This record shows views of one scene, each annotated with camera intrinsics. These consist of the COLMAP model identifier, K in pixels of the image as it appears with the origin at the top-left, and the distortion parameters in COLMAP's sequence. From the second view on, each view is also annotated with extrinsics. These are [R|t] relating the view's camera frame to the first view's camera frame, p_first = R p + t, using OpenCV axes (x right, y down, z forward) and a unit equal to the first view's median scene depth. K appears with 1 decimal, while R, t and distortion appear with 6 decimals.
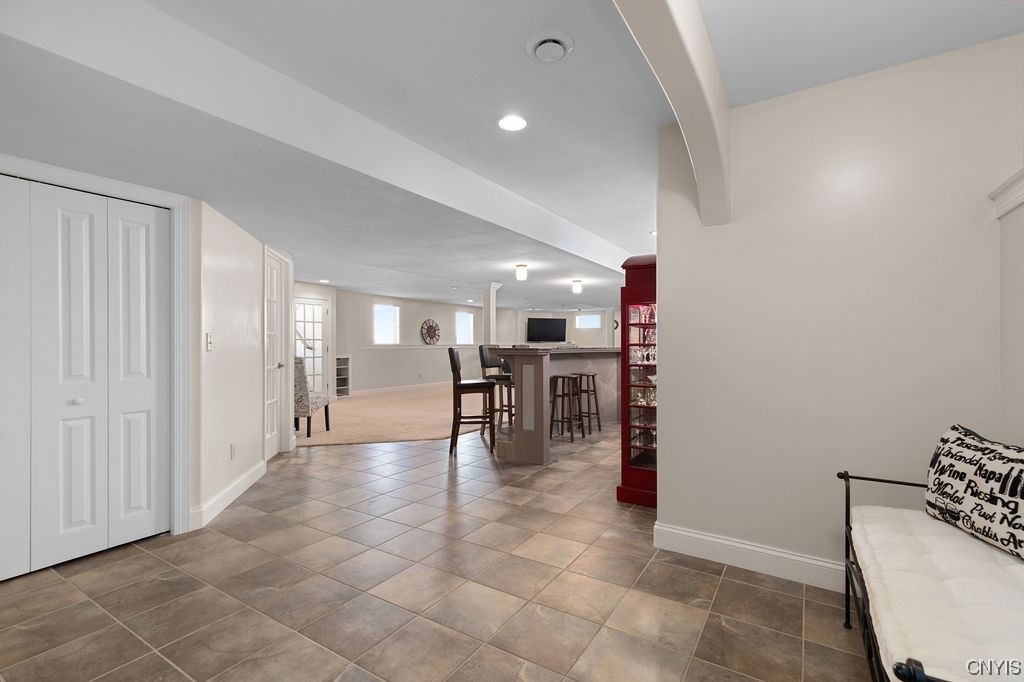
lens RADIAL K [[461.6, 0, 515.0], [0, 461.6, 345.3], [0, 0, 1]] dist [0.006322, -0.000448]
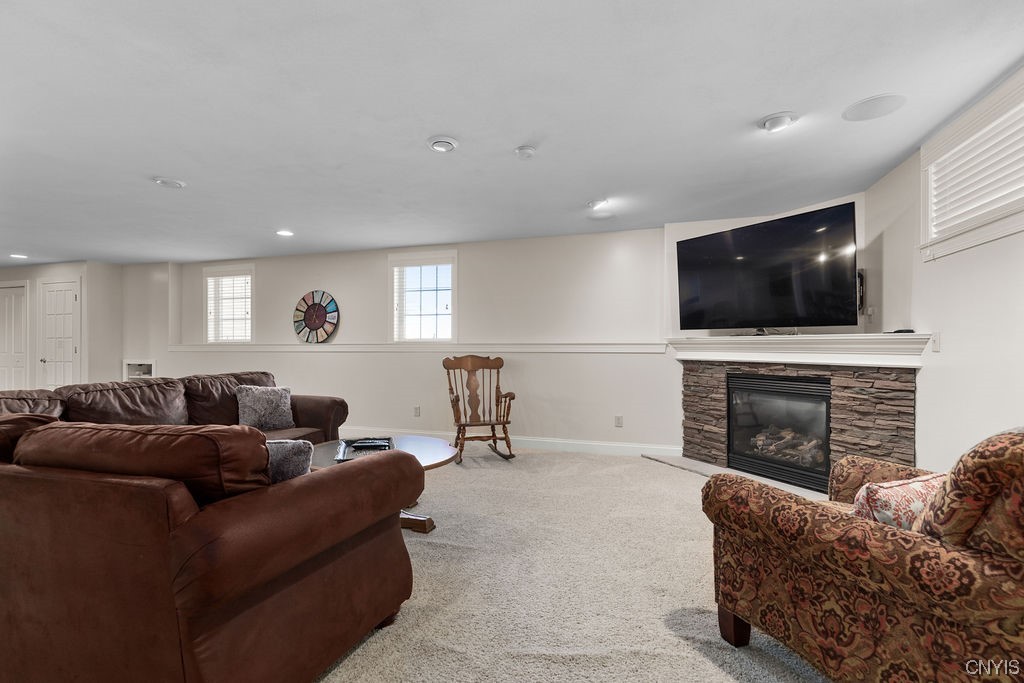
lens RADIAL K [[461.6, 0, 515.0], [0, 461.6, 345.8], [0, 0, 1]] dist [0.006322, -0.000448]
pose [[0.252344, 0.003496, -0.967631, 0.328216], [-0.003051, 0.999991, 0.002817, -0.001597], [0.967633, 0.002242, 0.252352, 1.075799]]
